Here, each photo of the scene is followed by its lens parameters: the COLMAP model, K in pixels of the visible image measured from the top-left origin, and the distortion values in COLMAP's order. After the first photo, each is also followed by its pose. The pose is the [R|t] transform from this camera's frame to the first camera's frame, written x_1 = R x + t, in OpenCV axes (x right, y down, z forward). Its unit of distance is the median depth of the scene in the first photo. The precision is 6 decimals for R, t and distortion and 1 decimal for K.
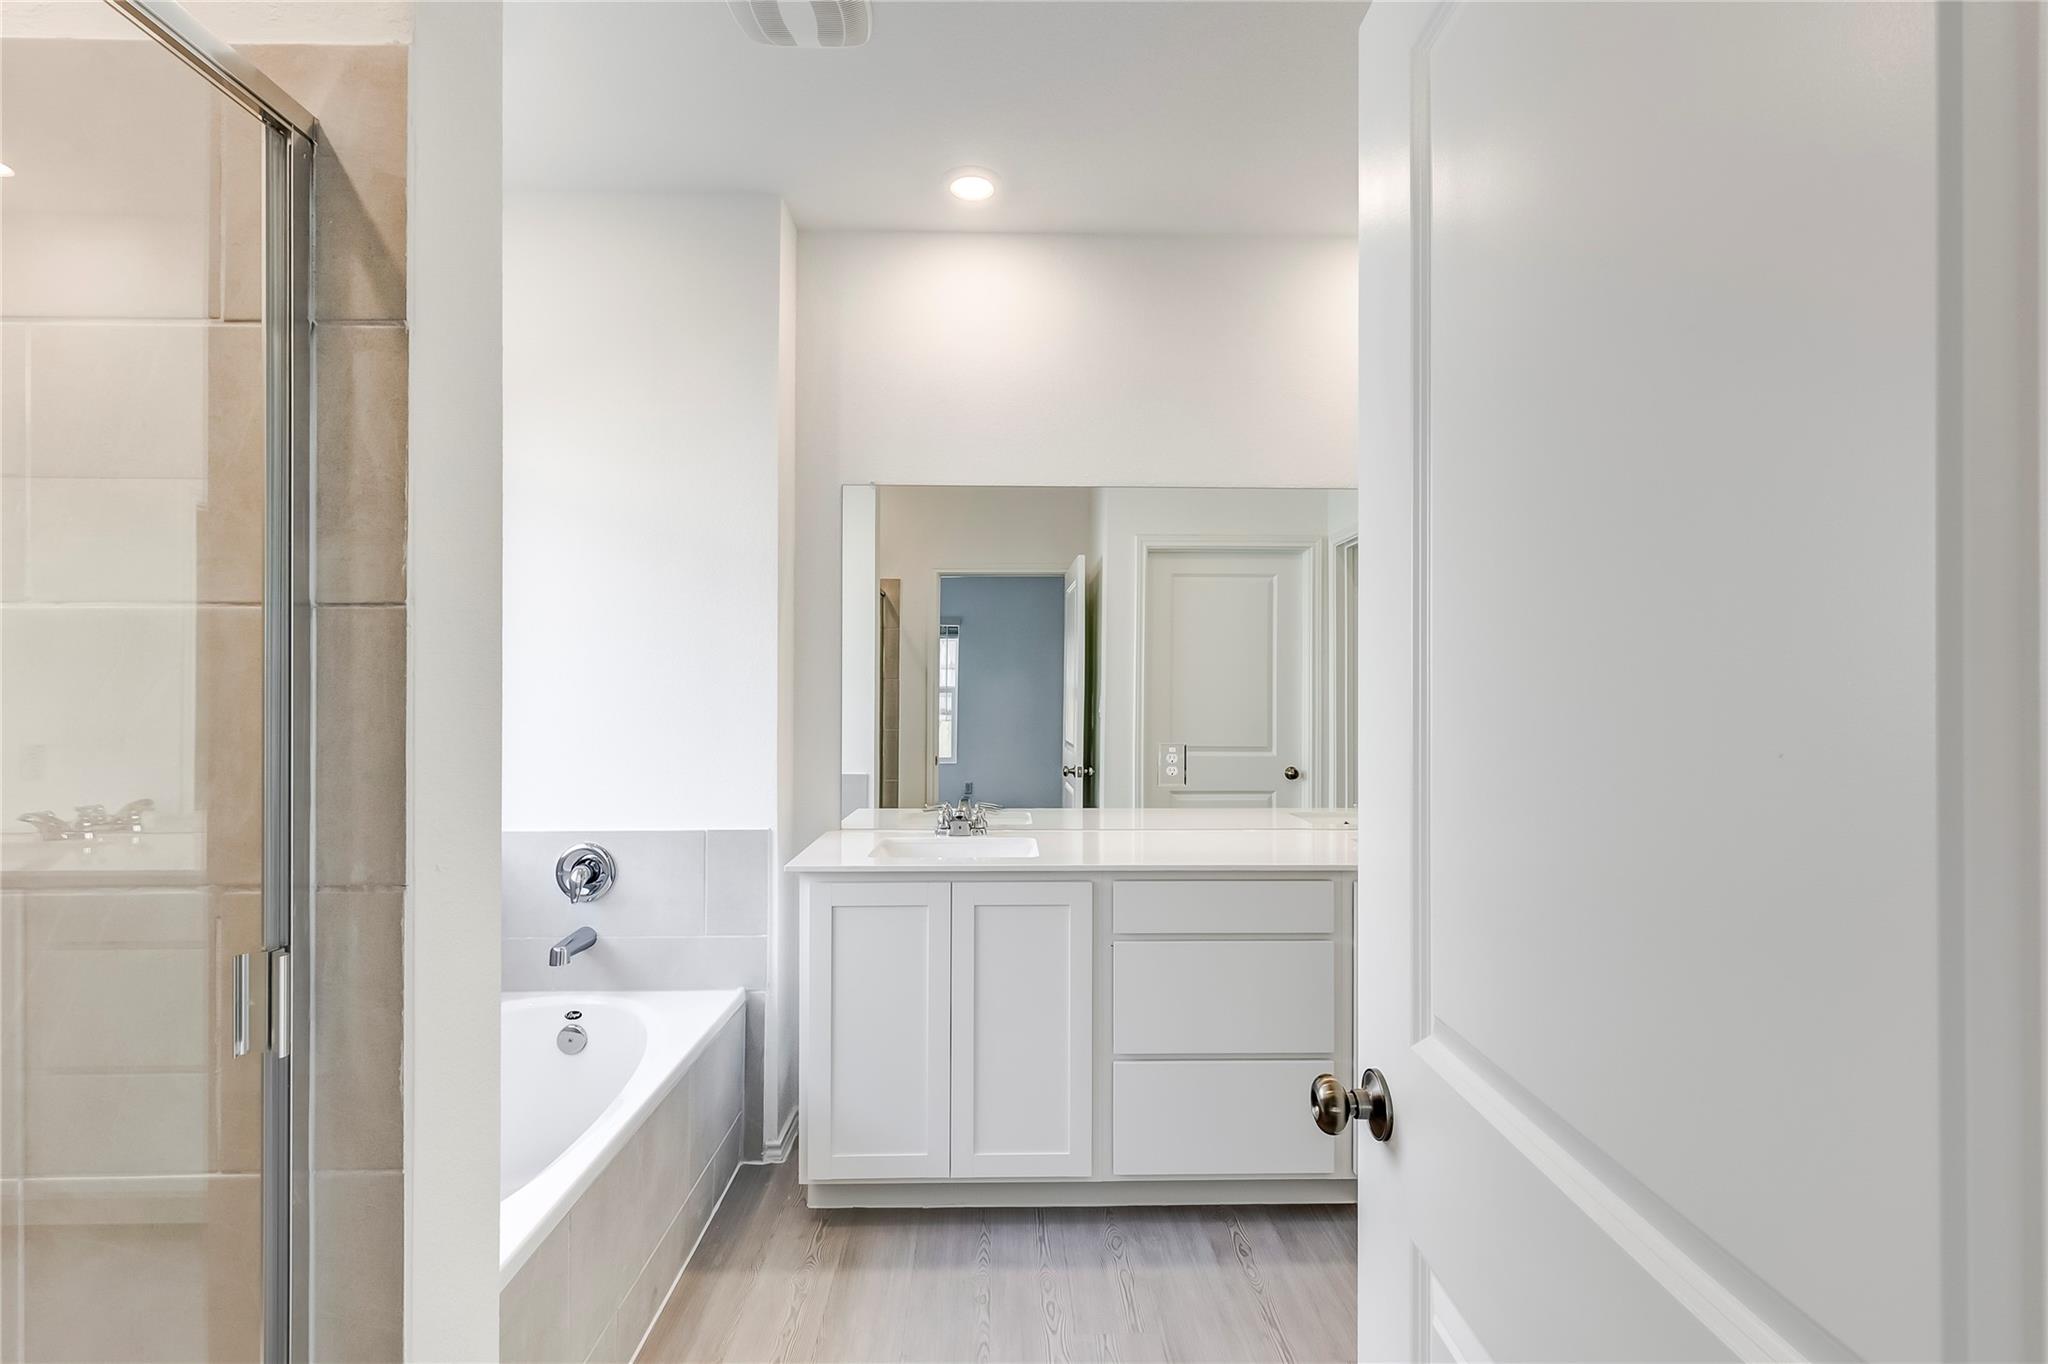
lens RADIAL K [[927.9, 0, 1029.3], [0, 927.9, 687.7], [0, 0, 1]] dist [0.003756, 0.000277]
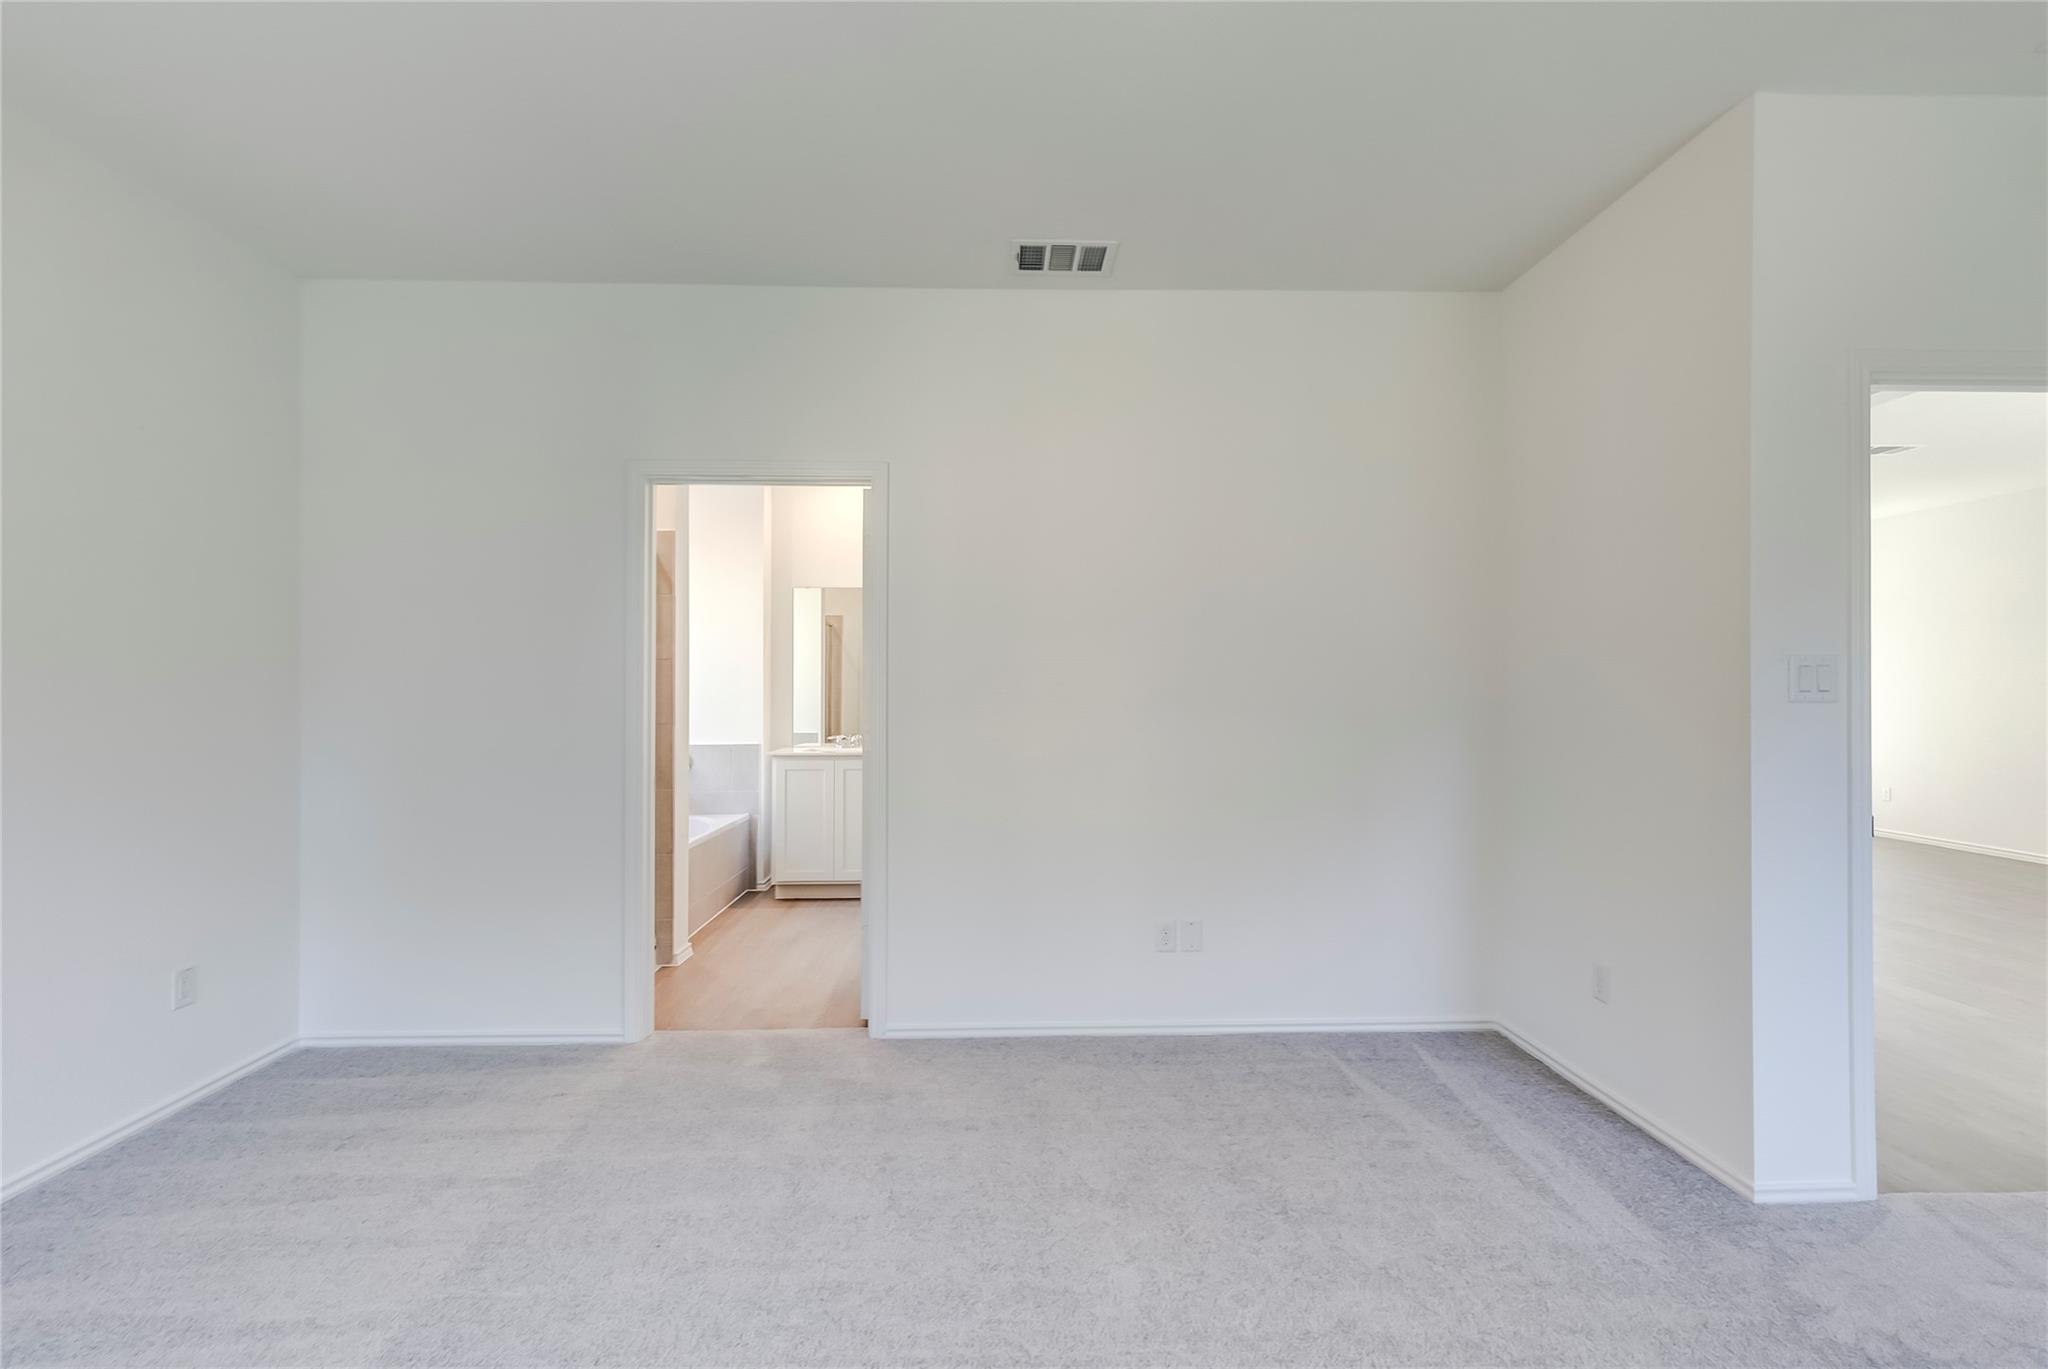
lens RADIAL K [[955.2, 0, 1017.9], [0, 955.2, 679.2], [0, 0, 1]] dist [0.001243, 0.000200]
pose [[0.999995, 0.000677, -0.003096, 0.372673], [-0.000706, 0.999957, -0.009283, 0.017776], [0.003090, 0.009285, 0.999952, -1.389167]]
